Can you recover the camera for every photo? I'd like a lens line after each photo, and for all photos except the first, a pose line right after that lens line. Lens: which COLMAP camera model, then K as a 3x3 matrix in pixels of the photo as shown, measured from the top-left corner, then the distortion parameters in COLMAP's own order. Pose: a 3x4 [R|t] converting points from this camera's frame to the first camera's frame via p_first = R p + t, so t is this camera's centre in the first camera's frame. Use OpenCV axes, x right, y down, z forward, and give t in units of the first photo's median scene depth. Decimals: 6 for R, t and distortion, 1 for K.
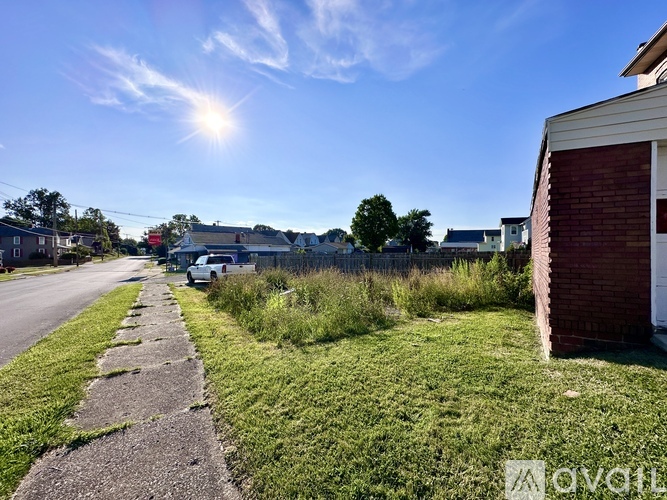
lens RADIAL K [[267.0, 0, 333.5], [0, 267.0, 250.0], [0, 0, 1]] dist [-0.000294, 0.000266]
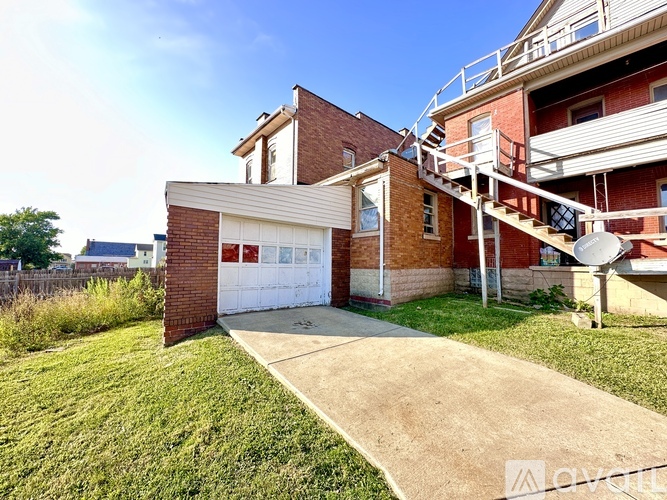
lens RADIAL K [[267.0, 0, 333.5], [0, 267.0, 250.0], [0, 0, 1]] dist [-0.000294, 0.000266]
pose [[0.408028, 0.050431, 0.911575, -0.102802], [0.000759, 0.998454, -0.055577, -0.029643], [-0.912969, 0.023369, 0.407359, -0.310112]]
